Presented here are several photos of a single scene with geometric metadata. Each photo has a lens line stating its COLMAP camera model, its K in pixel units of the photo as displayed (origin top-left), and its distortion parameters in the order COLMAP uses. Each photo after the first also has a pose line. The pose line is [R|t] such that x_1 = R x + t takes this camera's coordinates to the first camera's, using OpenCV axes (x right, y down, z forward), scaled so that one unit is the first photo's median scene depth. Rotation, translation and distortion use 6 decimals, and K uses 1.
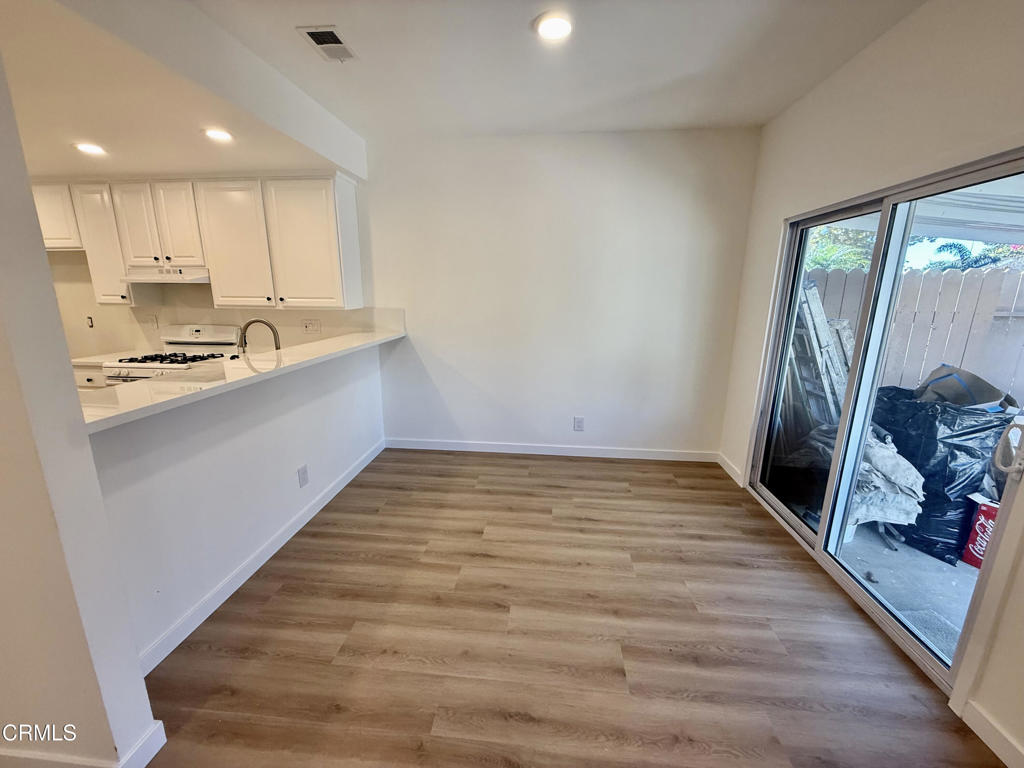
lens RADIAL K [[407.4, 0, 509.6], [0, 407.4, 381.0], [0, 0, 1]] dist [0.001877, -0.000621]
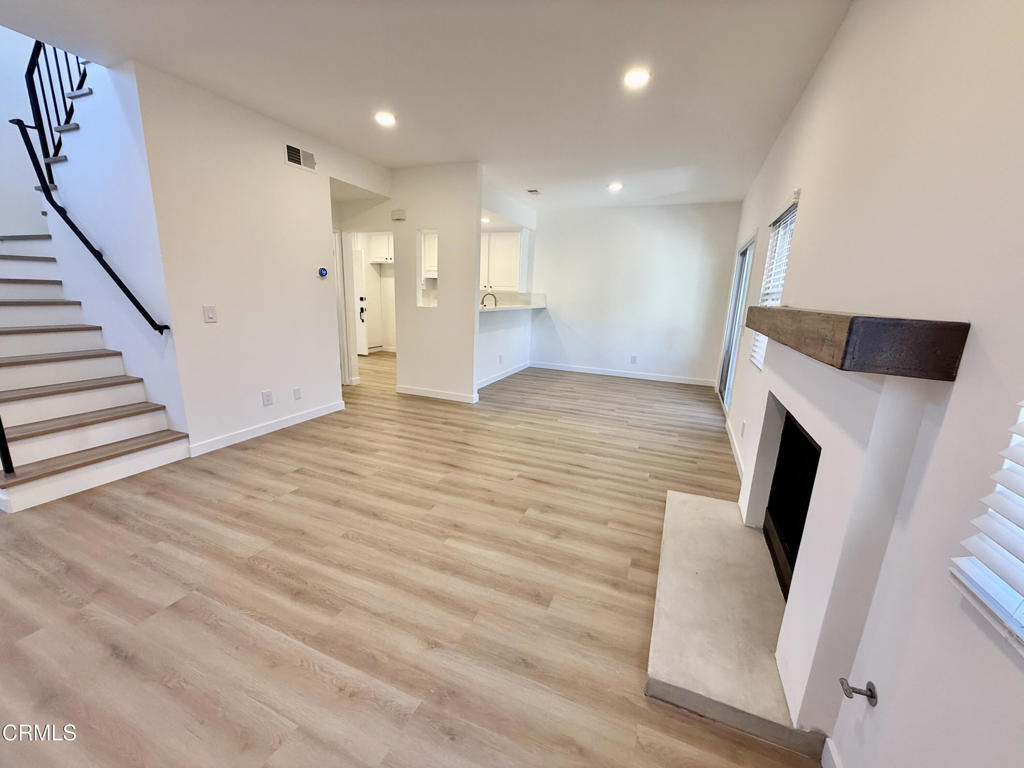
lens RADIAL K [[407.4, 0, 507.3], [0, 407.4, 380.5], [0, 0, 1]] dist [0.001877, -0.000621]
pose [[0.952966, 0.091705, -0.288868, 0.175464], [-0.095097, 0.995465, 0.002304, 0.264121], [0.287770, 0.025275, 0.957366, -0.966267]]
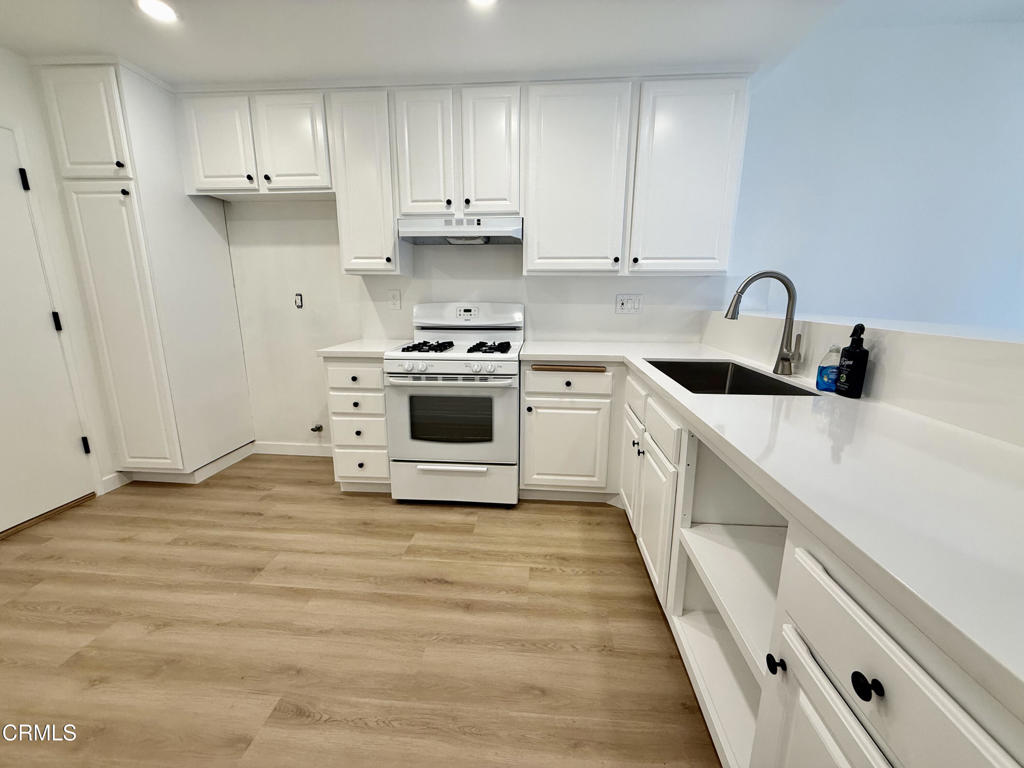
lens RADIAL K [[407.4, 0, 510.0], [0, 407.4, 383.9], [0, 0, 1]] dist [0.001877, -0.000621]
pose [[0.999712, -0.005140, 0.023447, -0.763269], [0.005243, 0.999977, -0.004361, 0.010890], [-0.023424, 0.004482, 0.999716, 0.302102]]
